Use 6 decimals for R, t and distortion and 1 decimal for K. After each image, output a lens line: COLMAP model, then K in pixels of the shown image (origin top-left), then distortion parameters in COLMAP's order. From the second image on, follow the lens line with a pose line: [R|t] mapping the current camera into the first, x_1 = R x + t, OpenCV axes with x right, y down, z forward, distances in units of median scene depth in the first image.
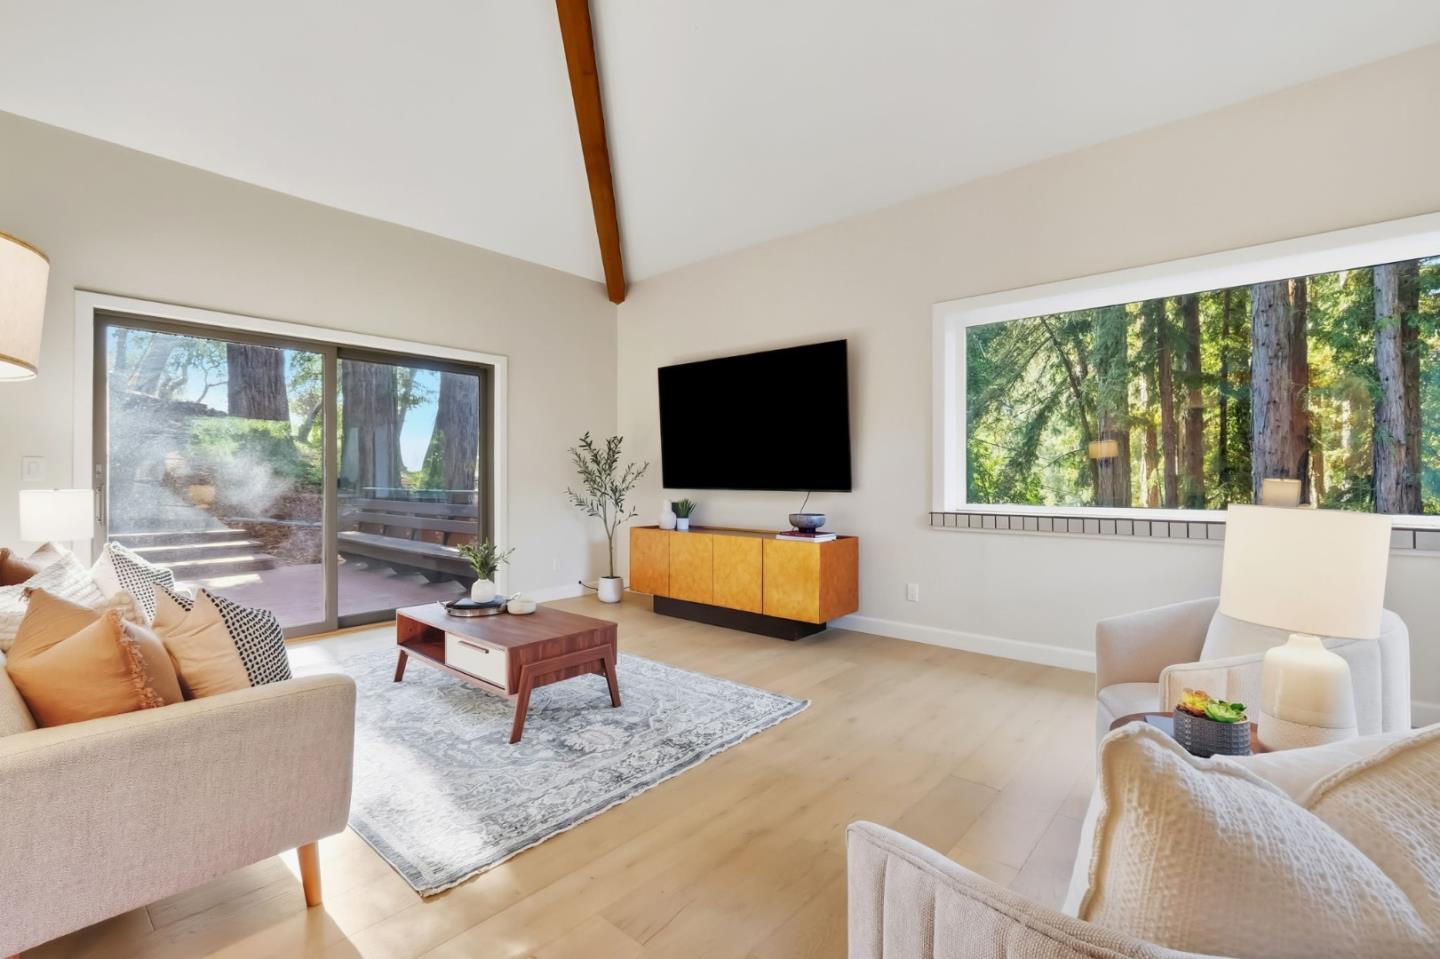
lens RADIAL K [[636.5, 0, 720.0], [0, 636.5, 479.5], [0, 0, 1]] dist [-0.000441, 0.000029]
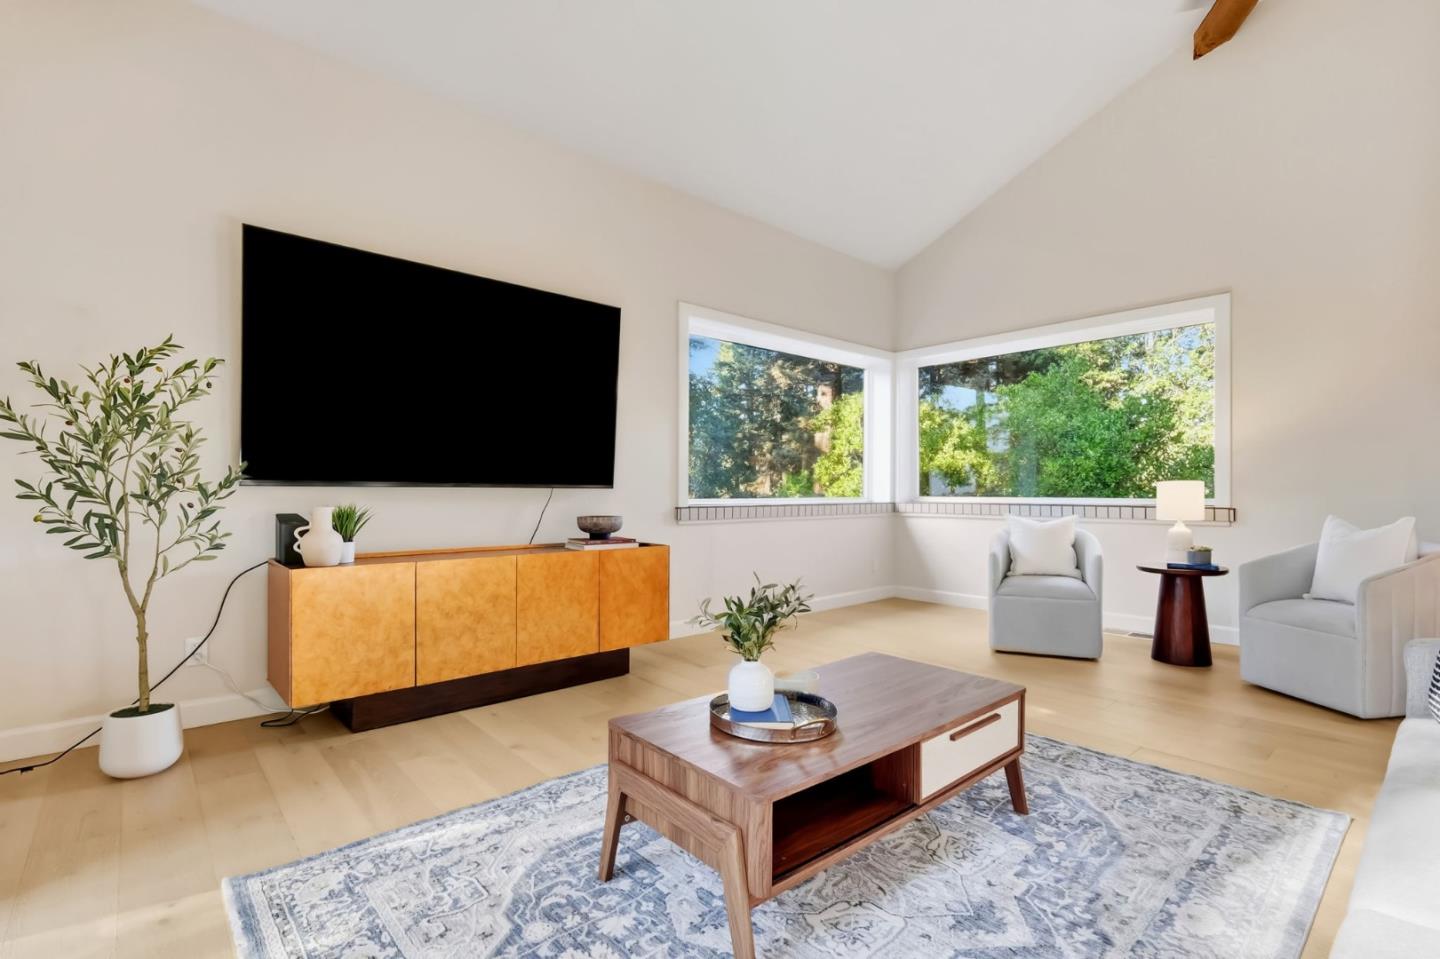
lens RADIAL K [[653.0, 0, 713.8], [0, 653.0, 487.8], [0, 0, 1]] dist [0.001400, 0.000232]
pose [[0.147140, 0.012133, 0.989041, -0.612520], [0.008385, 0.999874, -0.013513, 0.031266], [-0.989080, 0.010282, 0.147019, 0.708293]]
